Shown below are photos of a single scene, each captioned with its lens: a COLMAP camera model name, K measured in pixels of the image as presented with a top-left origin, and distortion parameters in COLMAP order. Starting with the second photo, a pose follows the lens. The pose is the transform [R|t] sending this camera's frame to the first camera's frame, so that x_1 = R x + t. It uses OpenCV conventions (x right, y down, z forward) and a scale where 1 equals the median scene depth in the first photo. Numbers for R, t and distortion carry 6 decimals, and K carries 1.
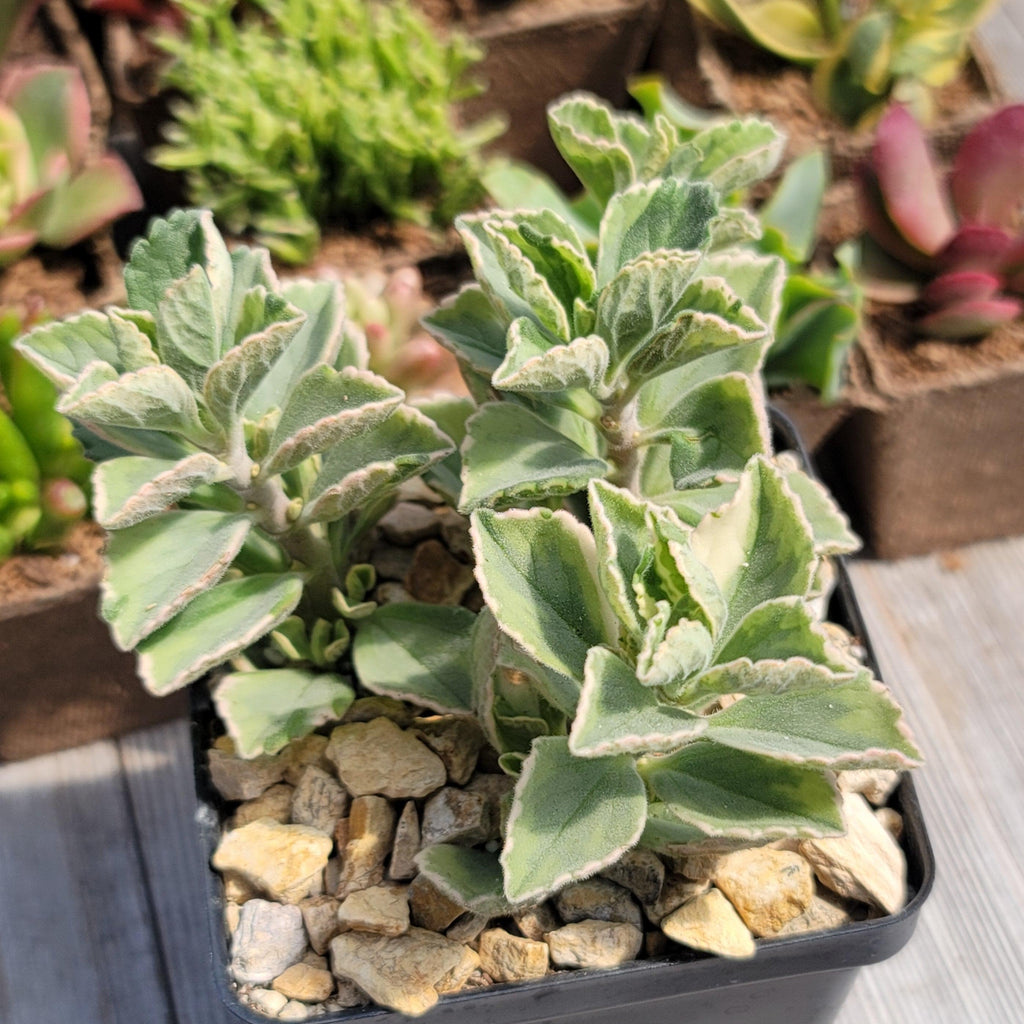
lens RADIAL K [[1991.6, 0, 546.6], [0, 1991.6, 549.5], [0, 0, 1]] dist [-0.039146, 0.323048]
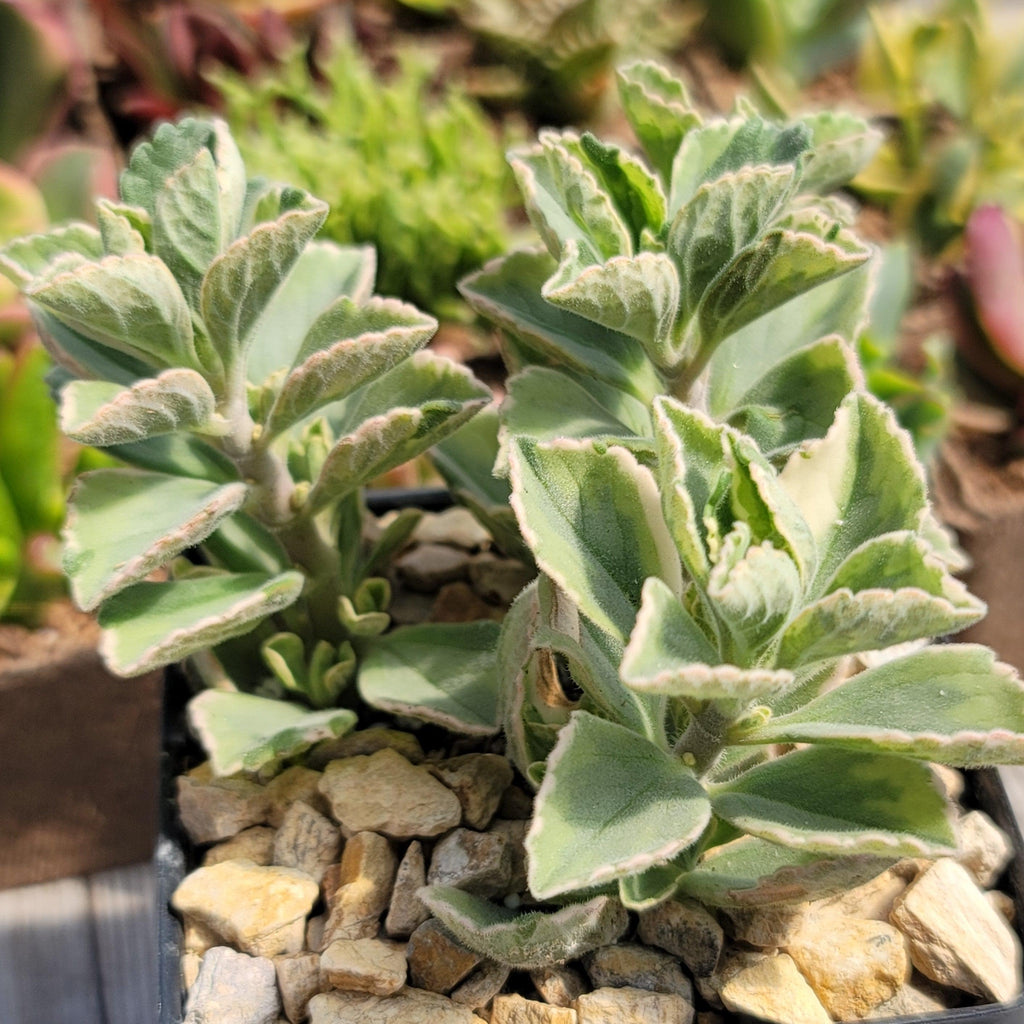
lens RADIAL K [[2006.1, 0, 516.9], [0, 2006.1, 571.3], [0, 0, 1]] dist [-0.065475, 0.427014]
pose [[0.998454, 0.044026, -0.033921, -0.003701], [-0.049198, 0.984051, -0.170949, 0.160909], [0.025854, 0.172354, 0.984696, 0.170324]]
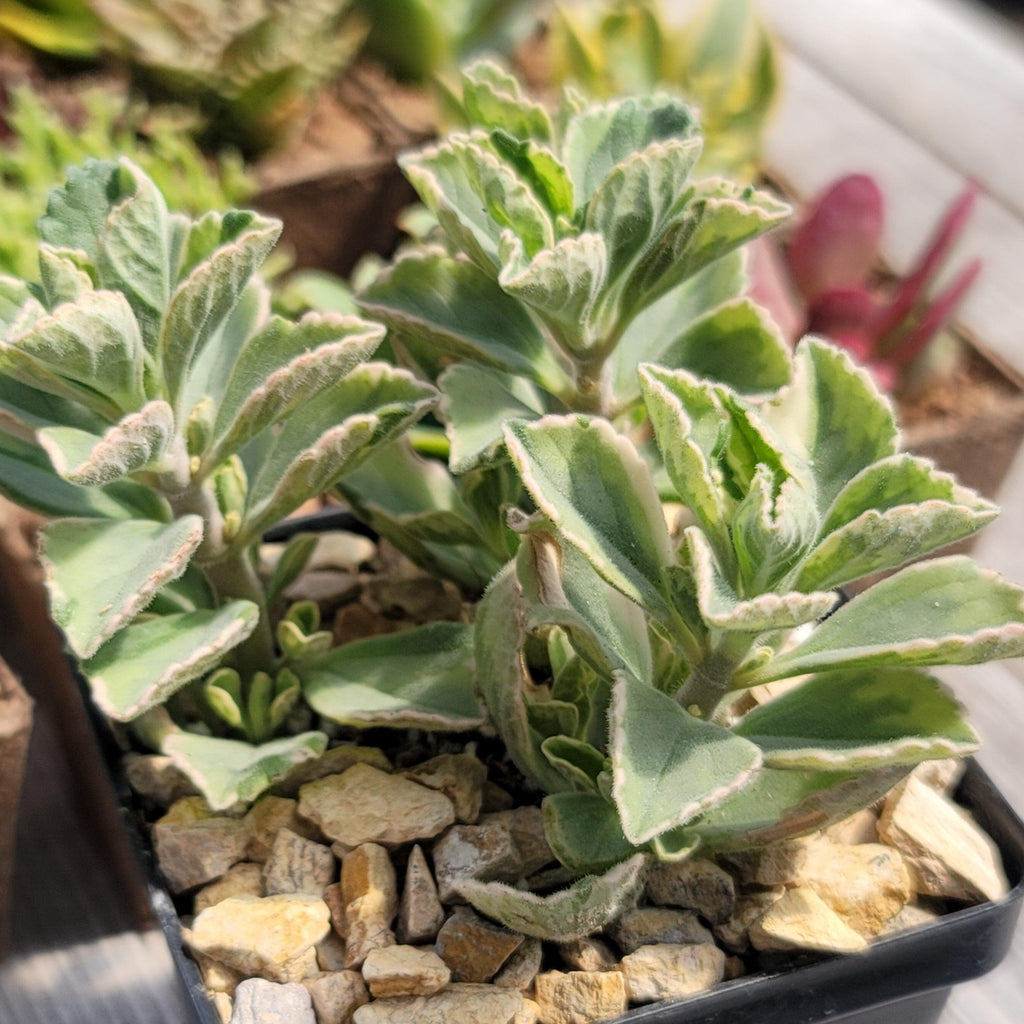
lens RADIAL K [[2227.5, 0, 419.8], [0, 2227.5, 603.6], [0, 0, 1]] dist [-0.042542, 0.451222]
pose [[0.983602, -0.101308, 0.149208, -0.201031], [0.129213, 0.973020, -0.191142, 0.212035], [-0.125818, 0.207288, 0.970155, 0.084108]]
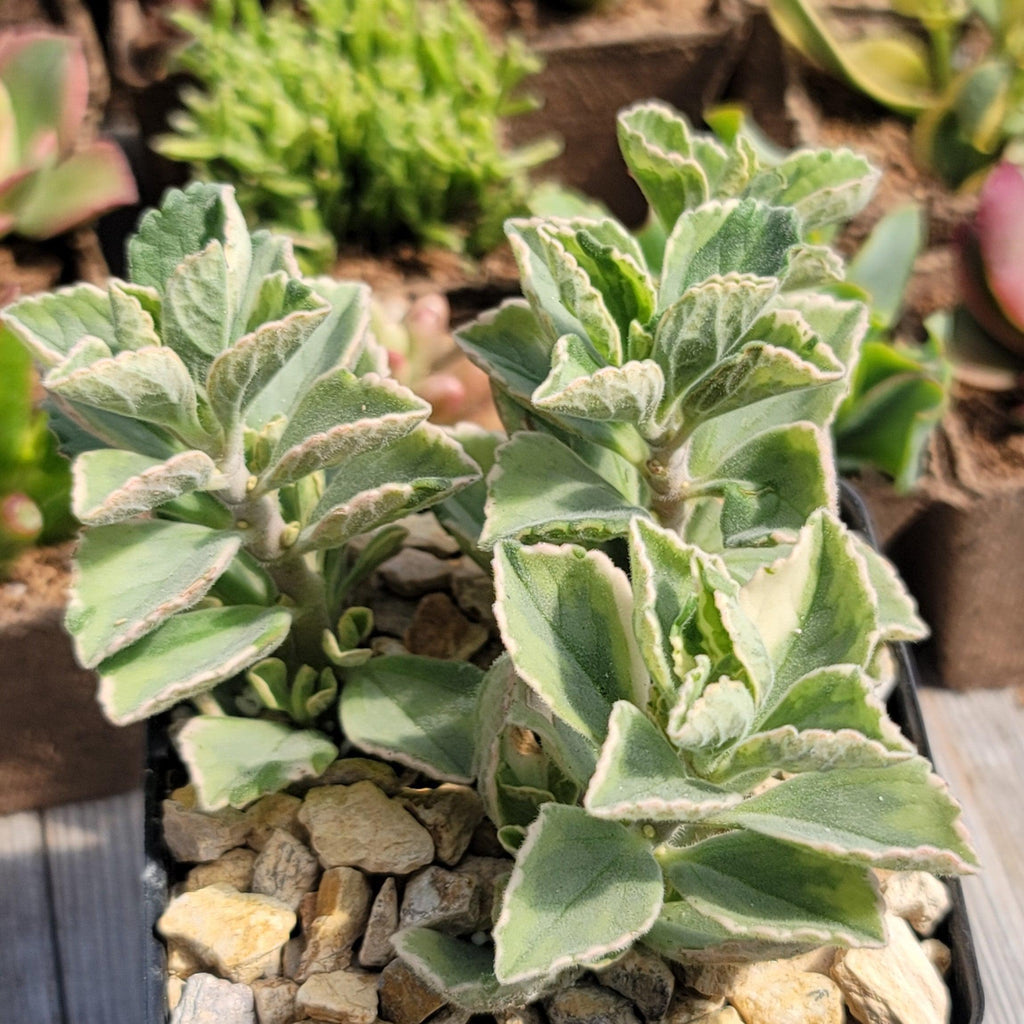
lens RADIAL K [[2403.4, 0, 559.9], [0, 2403.4, 538.2], [0, 0, 1]] dist [0.007585, -0.177958]
pose [[0.995825, 0.091273, 0.001130, -0.009578], [-0.090979, 0.993473, -0.068812, 0.045704], [-0.007403, 0.068422, 0.997629, -0.062492]]
